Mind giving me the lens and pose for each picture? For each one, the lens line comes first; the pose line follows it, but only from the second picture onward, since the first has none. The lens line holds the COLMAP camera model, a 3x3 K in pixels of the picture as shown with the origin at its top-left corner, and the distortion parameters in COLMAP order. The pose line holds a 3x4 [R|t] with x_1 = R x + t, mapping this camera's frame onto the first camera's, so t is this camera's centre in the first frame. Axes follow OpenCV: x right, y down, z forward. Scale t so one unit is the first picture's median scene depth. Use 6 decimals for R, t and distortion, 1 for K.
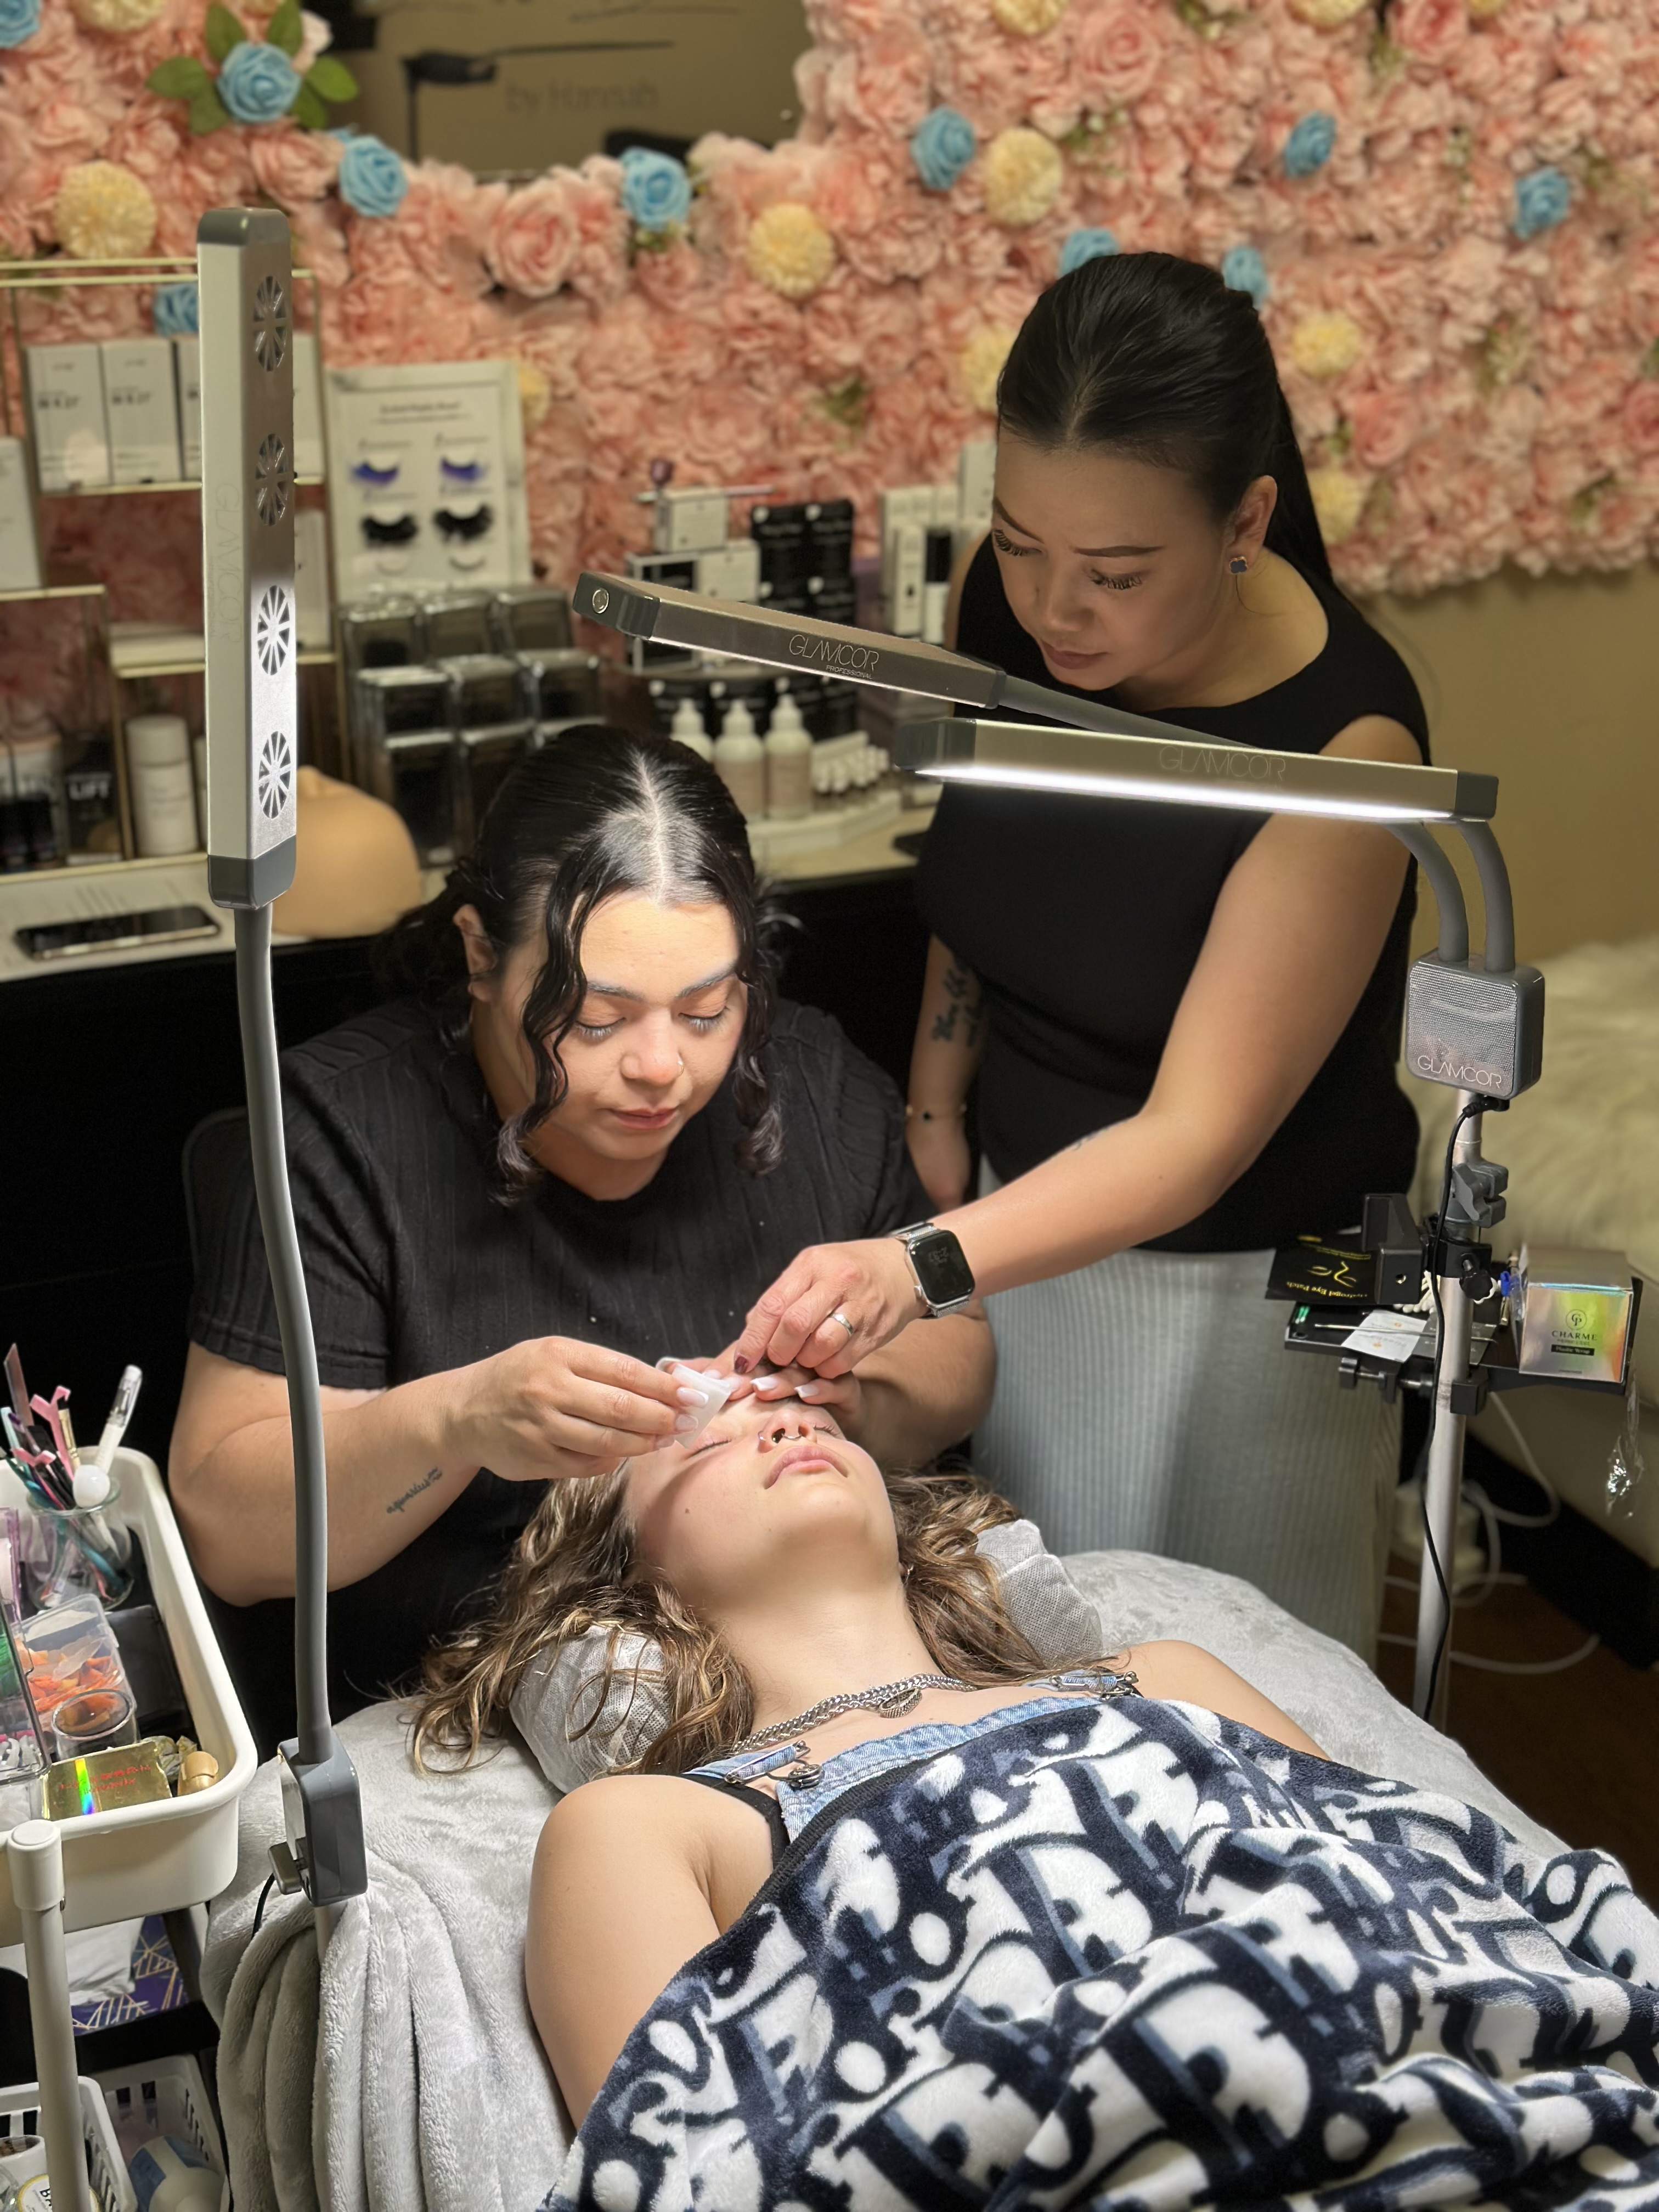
lens RADIAL K [[3105.7, 0, 829.5], [0, 3105.7, 1106.0], [0, 0, 1]] dist [0.253048, -0.680766]
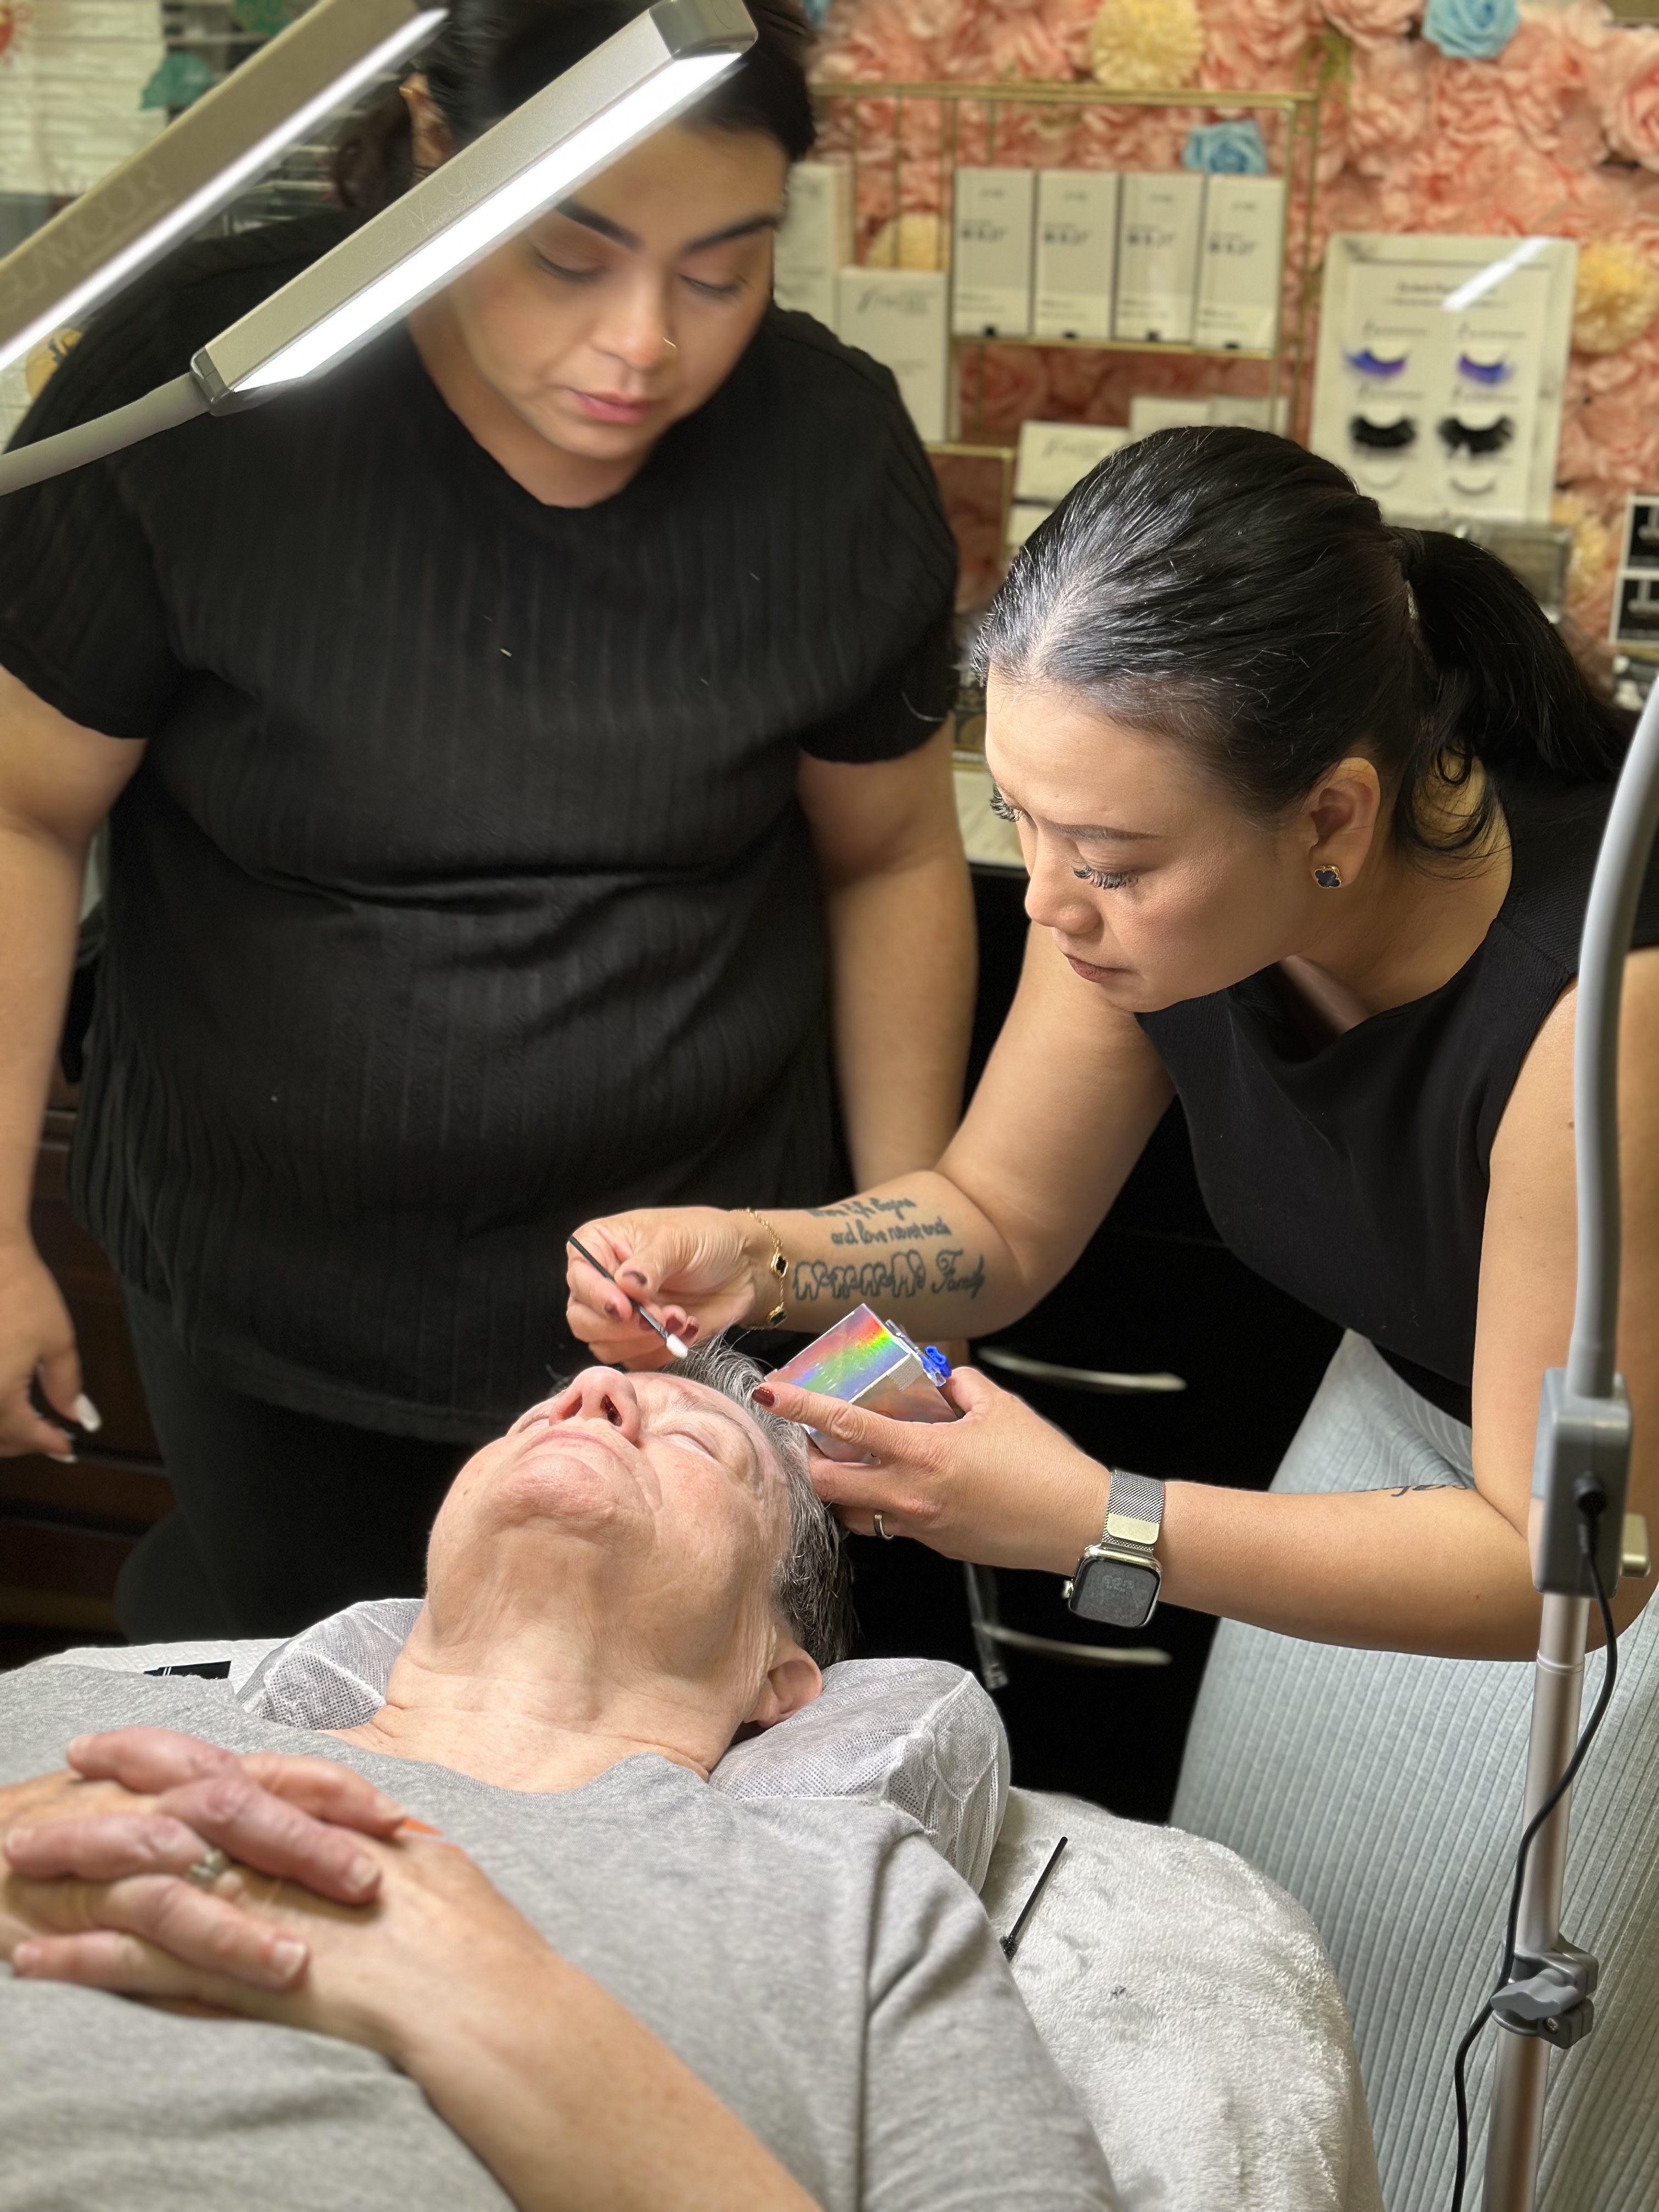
lens RADIAL K [[3105.7, 0, 829.5], [0, 3105.7, 1106.0], [0, 0, 1]] dist [0.253048, -0.680766]
pose [[0.746694, 0.238739, -0.620847, 0.305104], [-0.258502, 0.964155, 0.059852, -0.024196], [0.612882, 0.115799, 0.781643, 0.276904]]
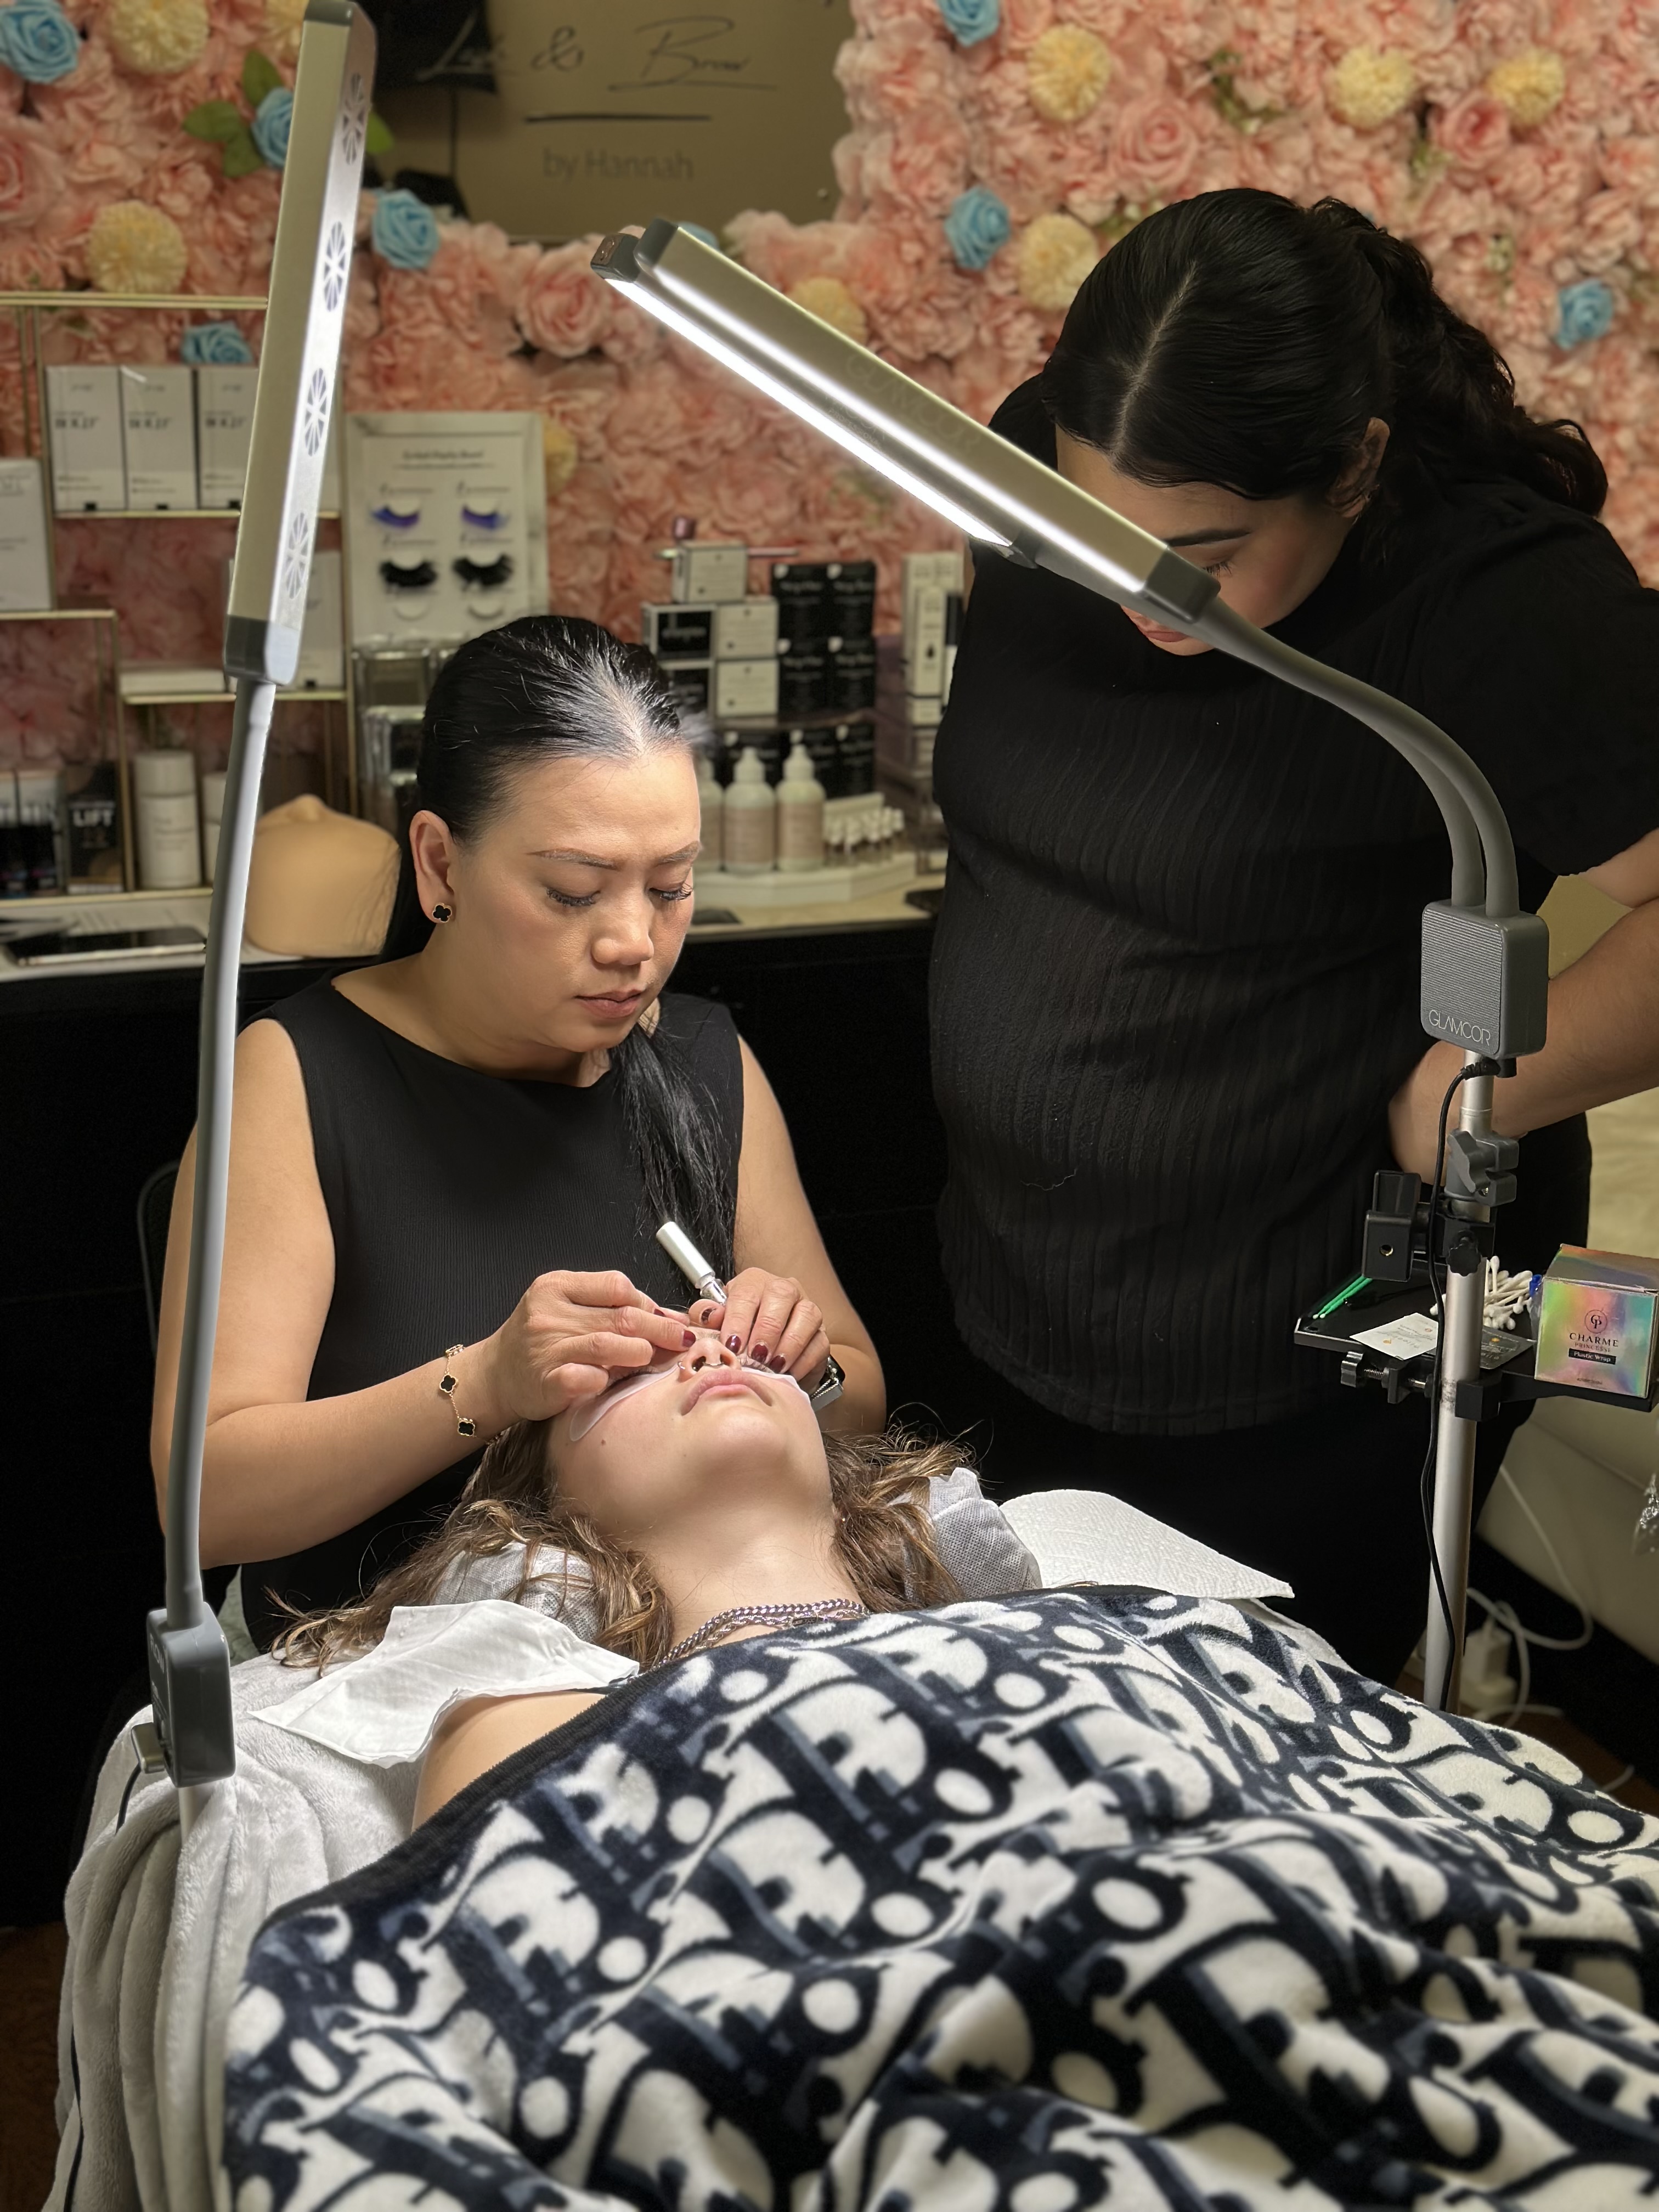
lens RADIAL K [[3105.7, 0, 829.5], [0, 3105.7, 1106.0], [0, 0, 1]] dist [0.253048, -0.680766]
pose [[0.999077, 0.026021, -0.034191, 0.031744], [-0.029120, 0.995193, -0.093502, 0.072634], [0.031594, 0.094411, 0.995032, 0.027504]]
